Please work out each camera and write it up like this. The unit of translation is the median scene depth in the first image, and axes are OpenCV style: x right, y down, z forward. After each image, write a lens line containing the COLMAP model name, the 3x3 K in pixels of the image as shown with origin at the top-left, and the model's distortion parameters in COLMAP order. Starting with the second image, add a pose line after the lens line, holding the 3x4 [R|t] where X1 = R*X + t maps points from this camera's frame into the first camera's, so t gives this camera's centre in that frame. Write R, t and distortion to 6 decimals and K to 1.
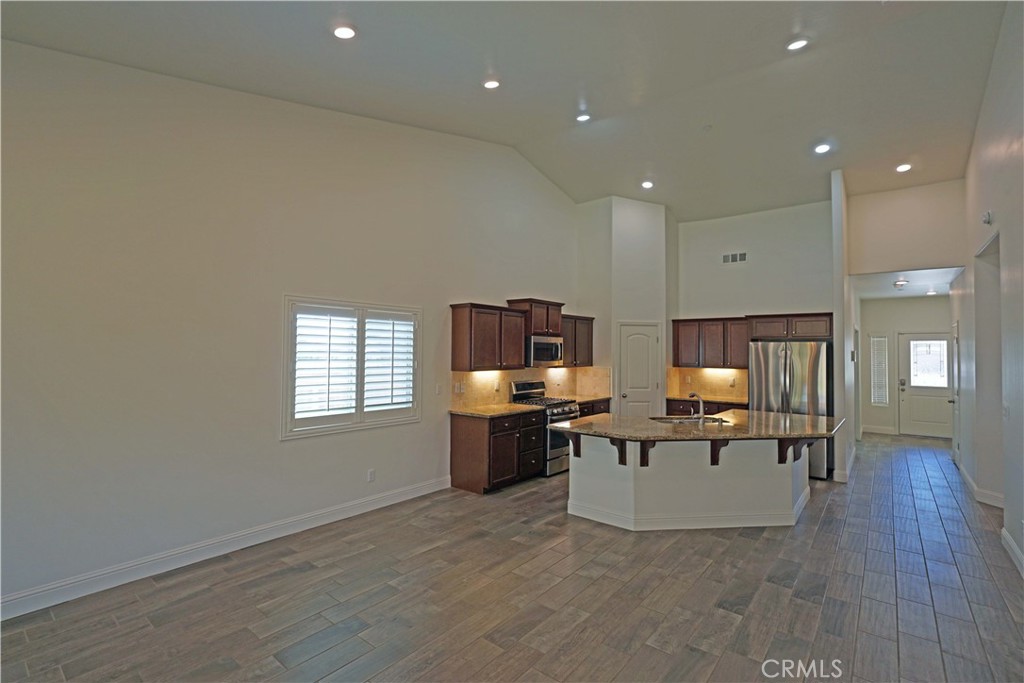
lens RADIAL K [[469.5, 0, 511.9], [0, 469.5, 341.6], [0, 0, 1]] dist [-0.000125, 0.000040]
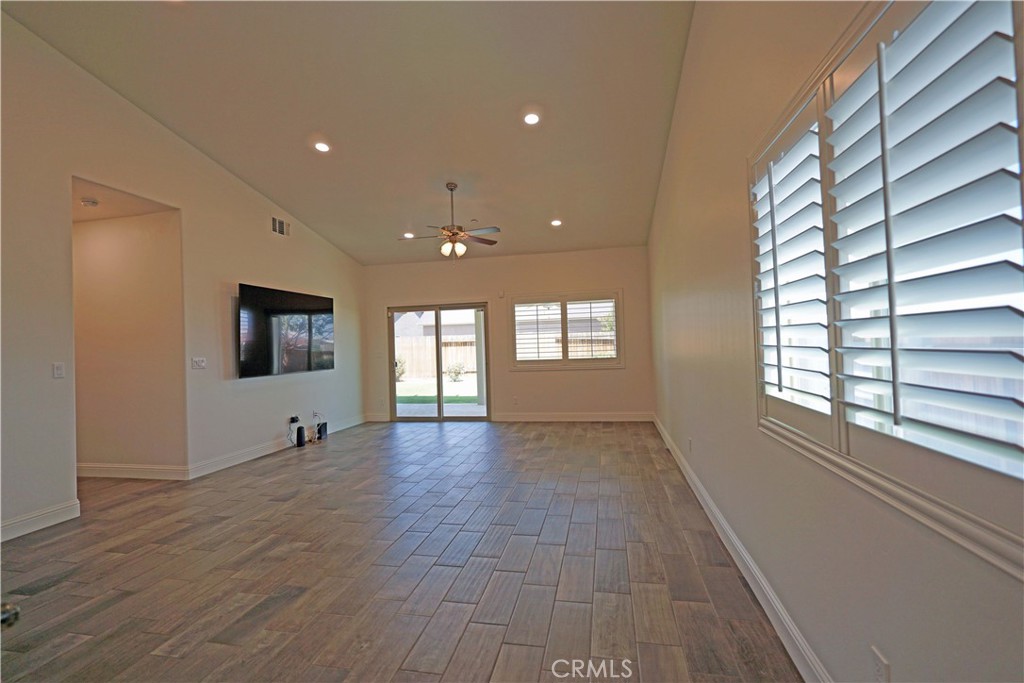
lens RADIAL K [[469.5, 0, 508.3], [0, 469.5, 338.8], [0, 0, 1]] dist [-0.000125, 0.000040]
pose [[-0.891814, 0.011483, -0.452256, 0.004821], [0.032421, 0.998730, -0.038575, 0.153291], [0.451238, -0.049064, -0.891054, 1.749190]]
